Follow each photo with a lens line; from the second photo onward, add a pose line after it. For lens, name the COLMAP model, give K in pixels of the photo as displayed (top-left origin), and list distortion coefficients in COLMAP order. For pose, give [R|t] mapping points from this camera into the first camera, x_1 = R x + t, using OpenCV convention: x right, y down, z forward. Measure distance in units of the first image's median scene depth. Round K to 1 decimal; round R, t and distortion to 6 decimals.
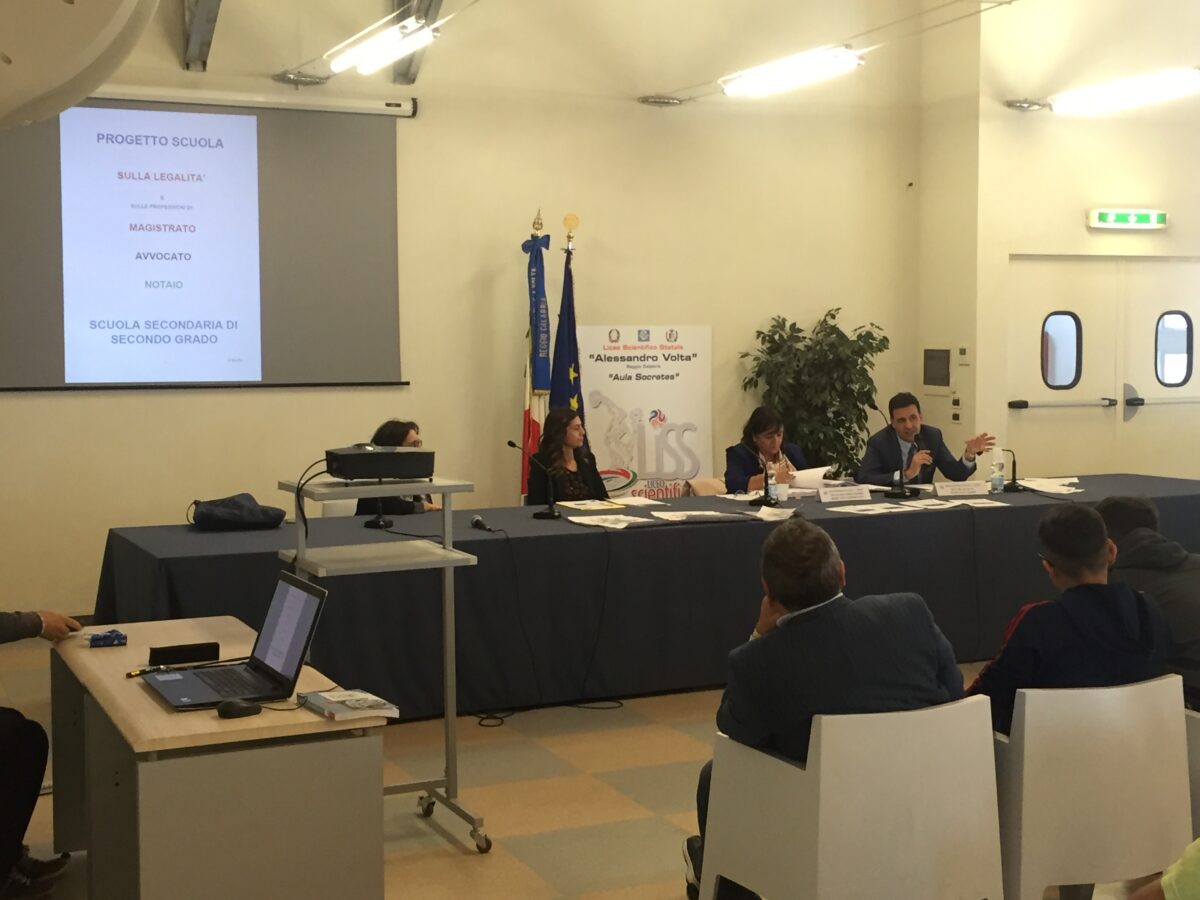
lens RADIAL K [[1665.2, 0, 605.8], [0, 1665.2, 446.7], [0, 0, 1]] dist [0.056001, 0.000000]
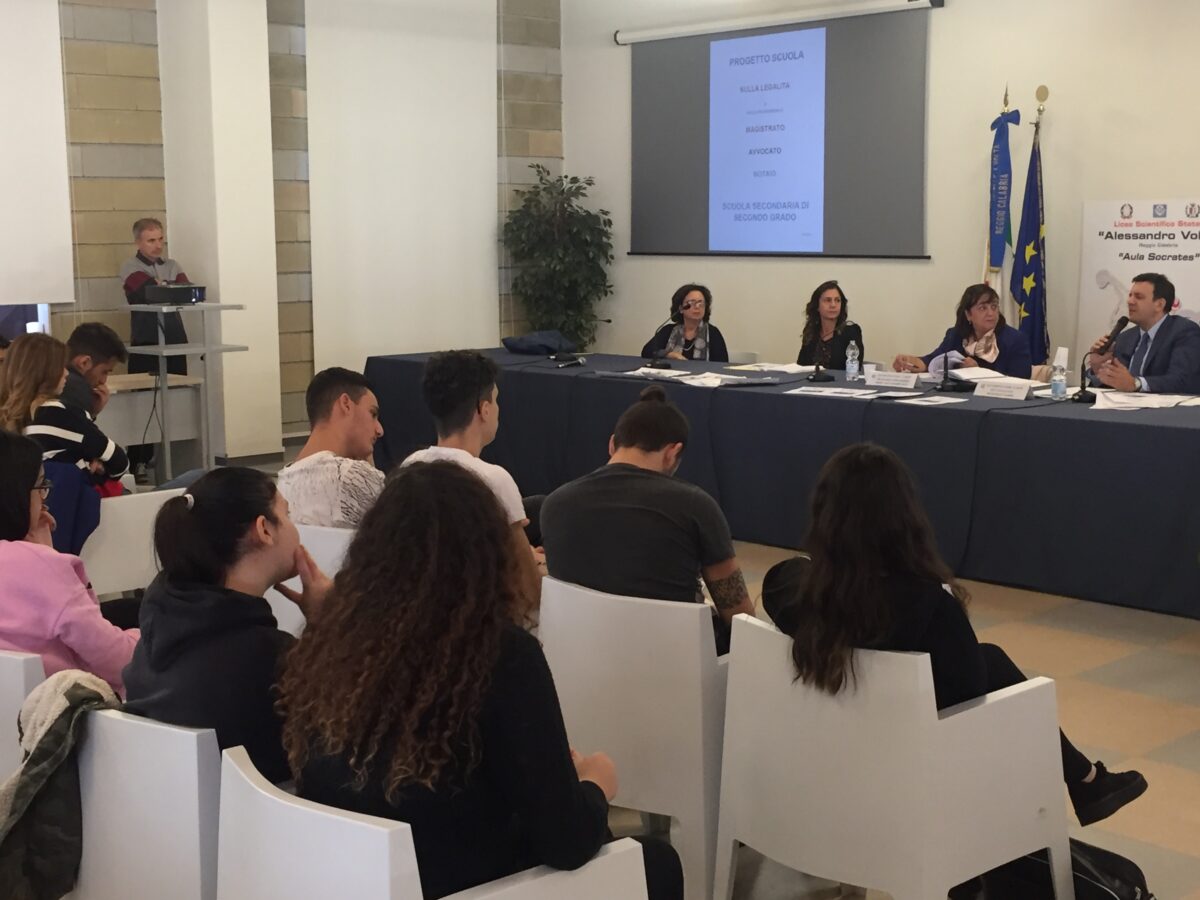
lens RADIAL K [[1665.2, 0, 605.8], [0, 1665.2, 432.6], [0, 0, 1]] dist [0.056001, 0.000000]
pose [[0.316993, 0.122499, -0.940484, 0.841350], [-0.055814, 0.992315, 0.110437, -0.032778], [0.946784, 0.017485, 0.321394, 0.448950]]
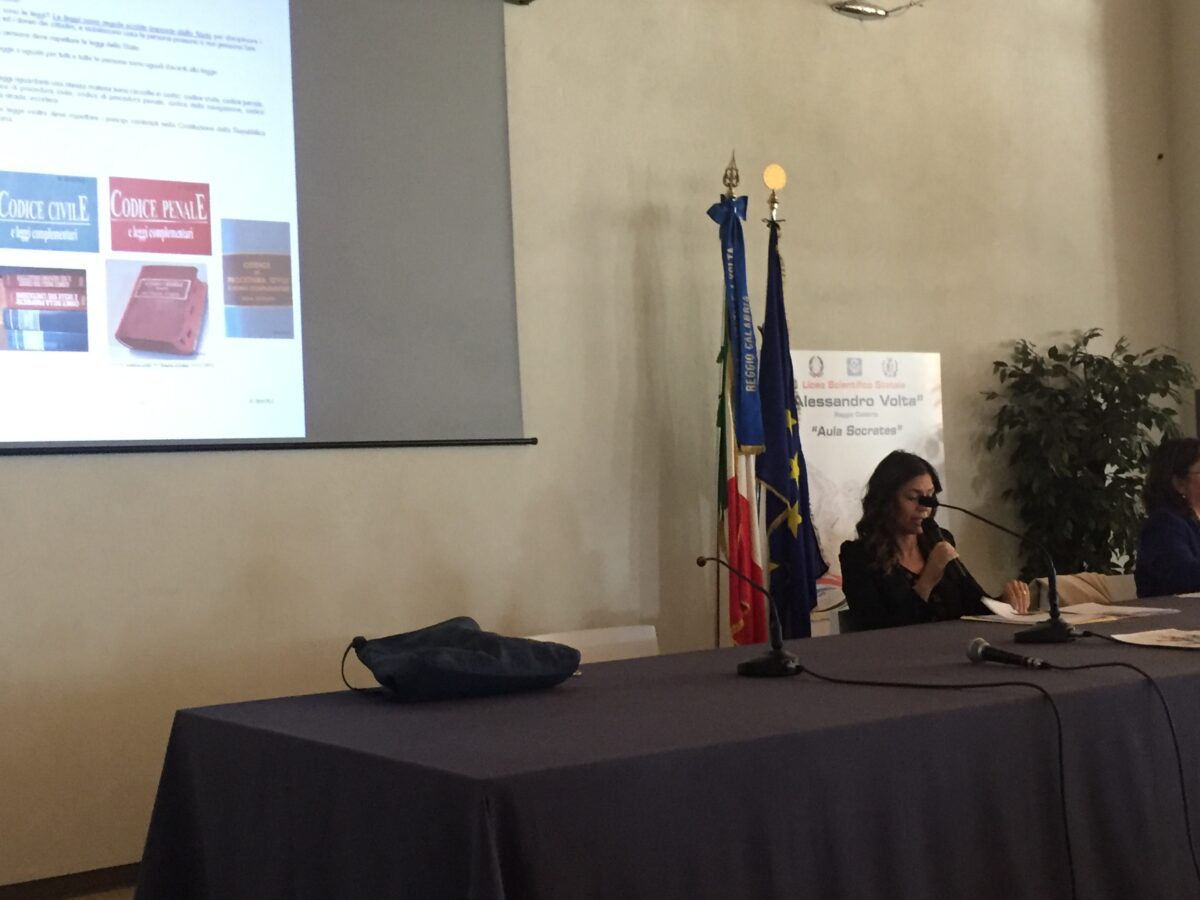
lens RADIAL K [[1665.2, 0, 606.1], [0, 1665.2, 444.8], [0, 0, 1]] dist [0.056001, 0.000000]
pose [[0.985172, -0.031871, 0.168585, -0.191345], [0.047854, 0.994645, -0.091605, 0.018739], [-0.164762, 0.098314, 0.981421, 0.407747]]
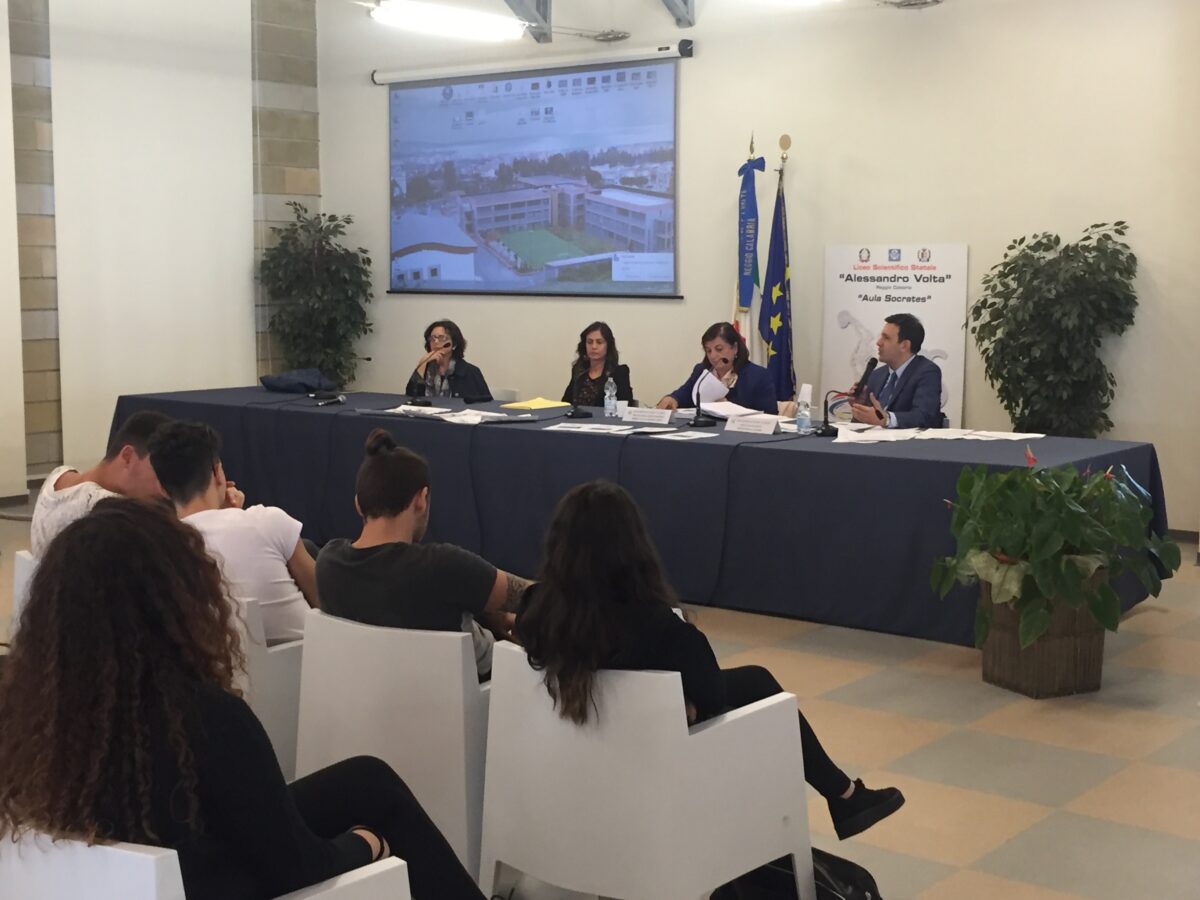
lens RADIAL K [[1665.2, 0, 608.3], [0, 1665.2, 431.4], [0, 0, 1]] dist [0.056001, 0.000000]
pose [[0.450315, 0.097220, -0.887561, 0.851841], [-0.060478, 0.995093, 0.078314, -0.032858], [0.890819, 0.018412, 0.453985, 0.444926]]
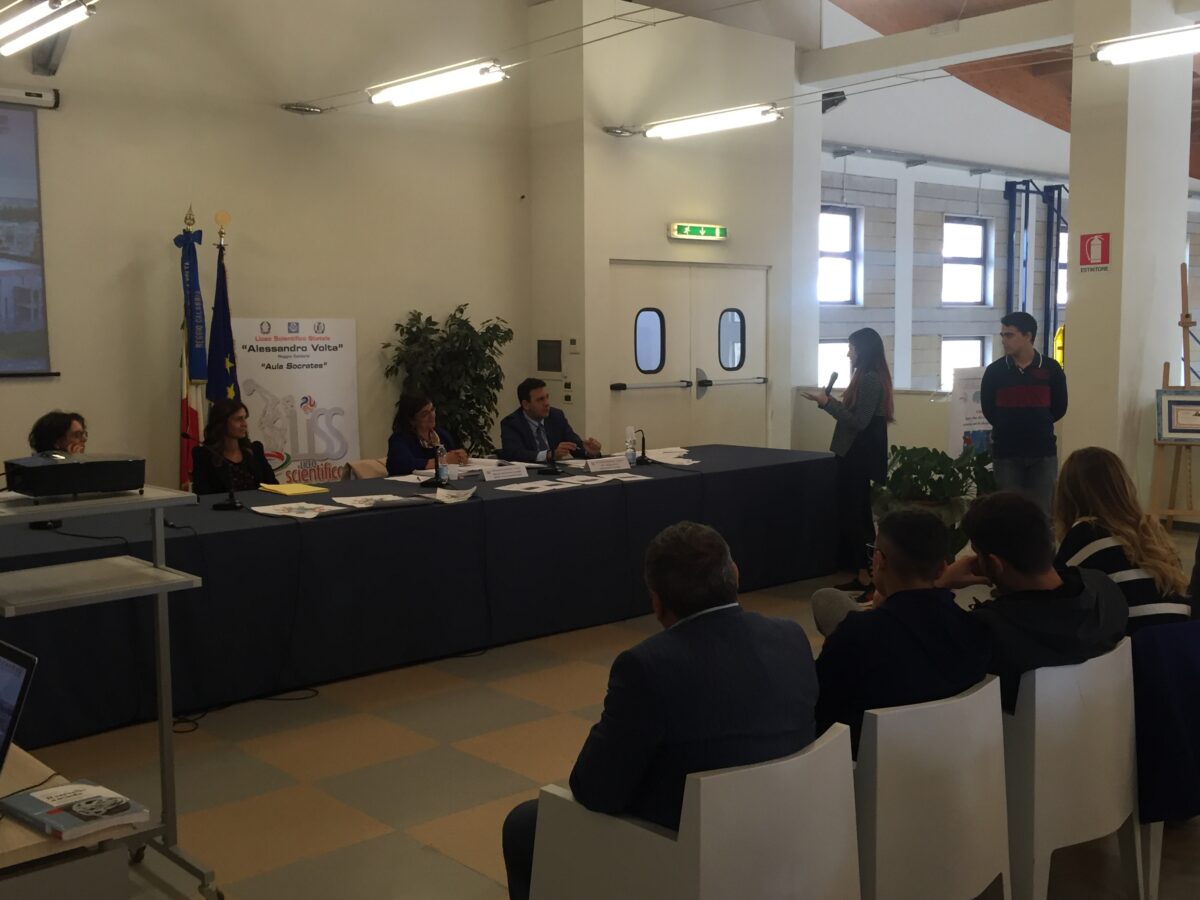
lens RADIAL K [[1290.2, 0, 606.6], [0, 1290.2, 445.6], [0, 0, 1]] dist [0.047242, 0.000000]
pose [[0.953602, -0.027321, 0.299827, -0.039129], [0.020384, 0.999448, 0.026241, -0.008627], [-0.300378, -0.018911, 0.953633, 0.146131]]
